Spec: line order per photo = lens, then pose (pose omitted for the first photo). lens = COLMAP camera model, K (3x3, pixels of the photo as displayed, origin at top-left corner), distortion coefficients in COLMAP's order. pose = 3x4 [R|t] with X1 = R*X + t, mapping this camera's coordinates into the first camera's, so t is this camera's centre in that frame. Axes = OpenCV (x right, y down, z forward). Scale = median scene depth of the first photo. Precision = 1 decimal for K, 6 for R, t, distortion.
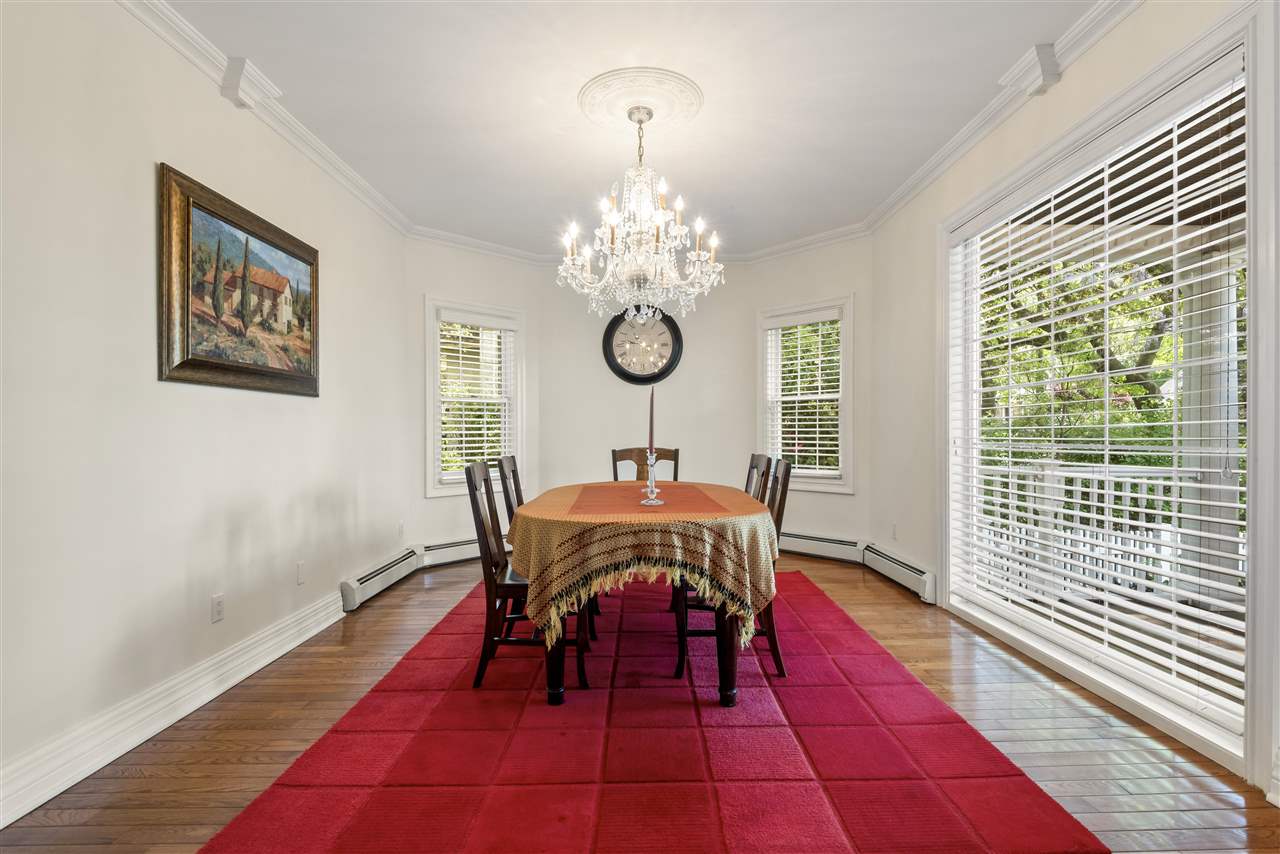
lens RADIAL K [[598.3, 0, 643.3], [0, 598.3, 435.1], [0, 0, 1]] dist [0.005951, 0.000281]
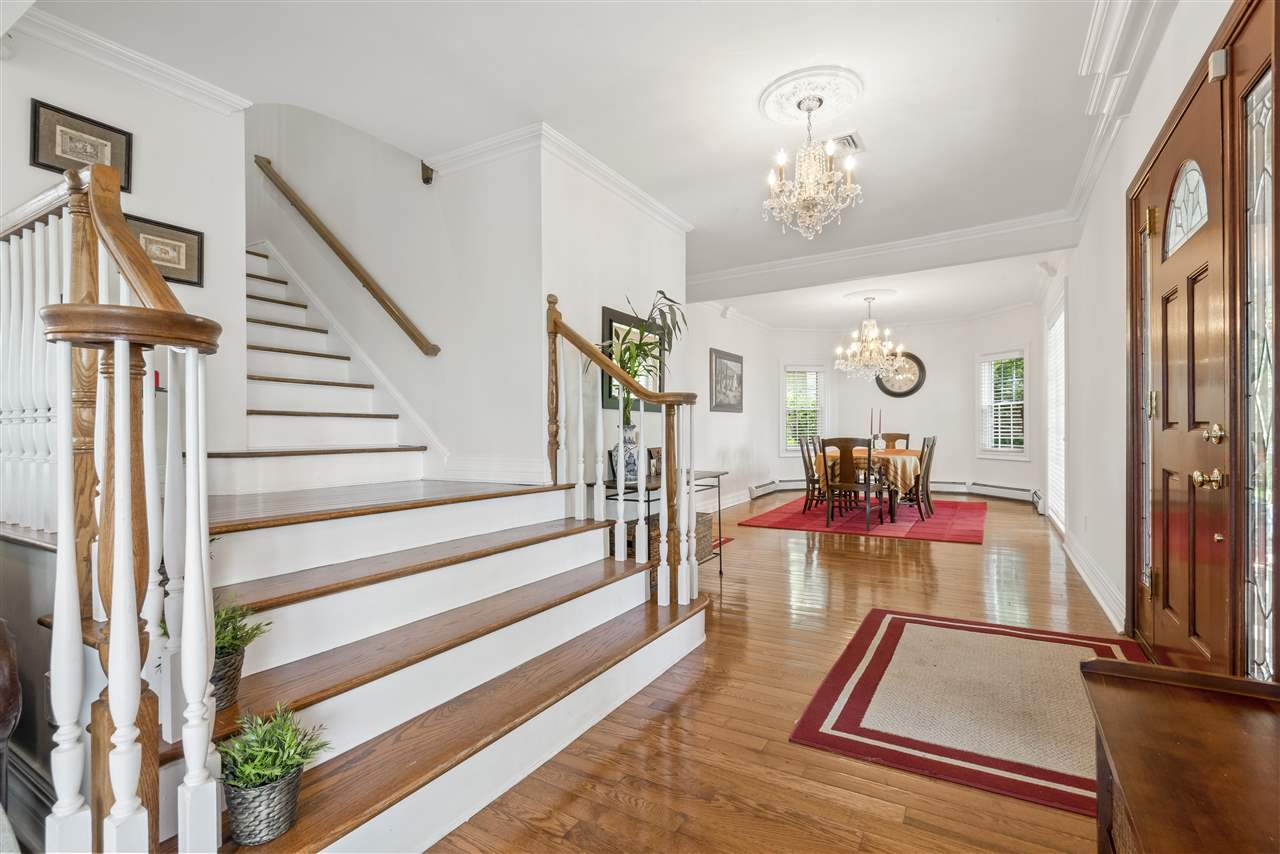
lens RADIAL K [[588.1, 0, 640.6], [0, 588.1, 430.9], [0, 0, 1]] dist [0.026885, -0.007364]
pose [[0.855188, 0.001447, -0.518316, 0.413309], [0.002407, 0.999974, 0.006764, -0.001729], [0.518312, -0.007032, 0.855163, -1.450394]]
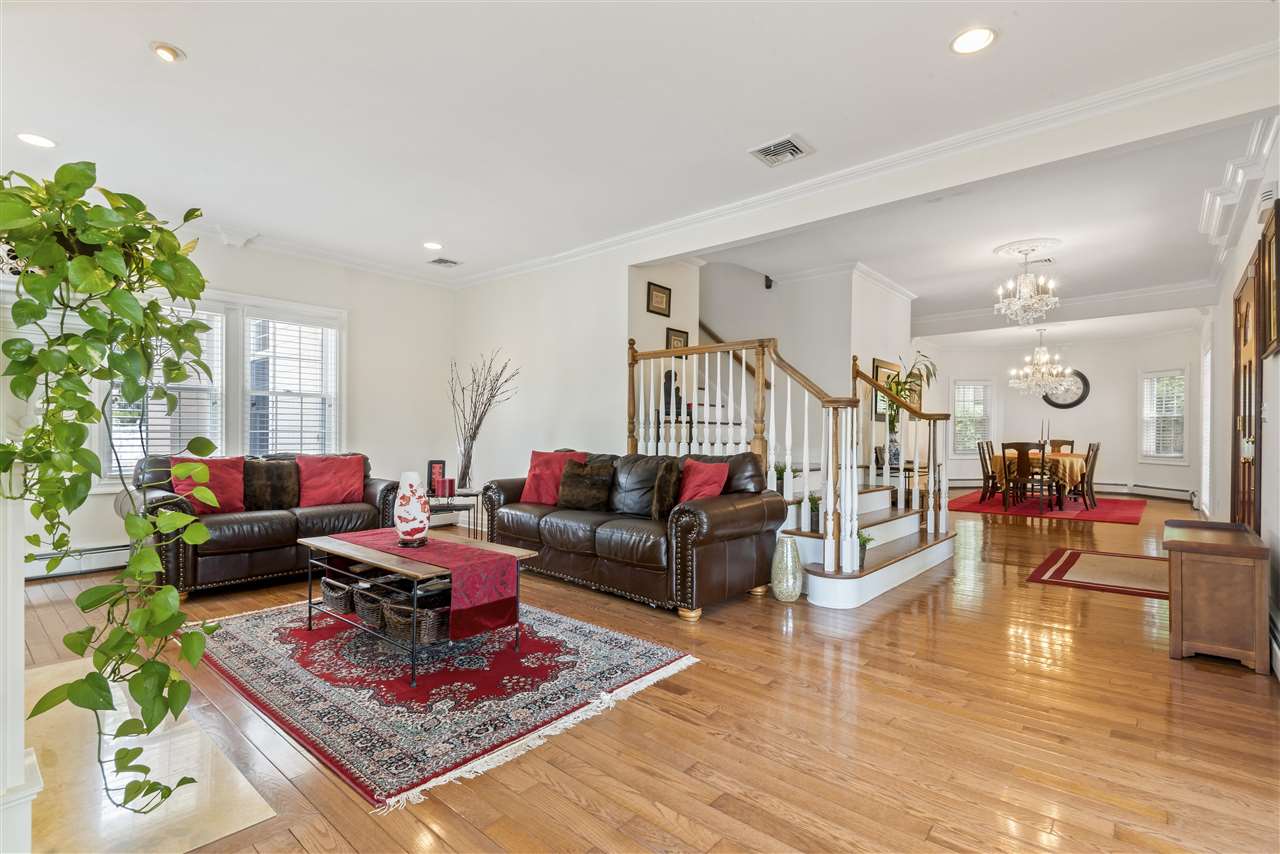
lens RADIAL K [[588.1, 0, 662.5], [0, 588.1, 435.2], [0, 0, 1]] dist [0.026885, -0.007364]
pose [[0.757961, 0.012509, -0.652180, 0.468385], [-0.009227, 0.999922, 0.008455, -0.002195], [0.652235, -0.000391, 0.758017, -2.329687]]
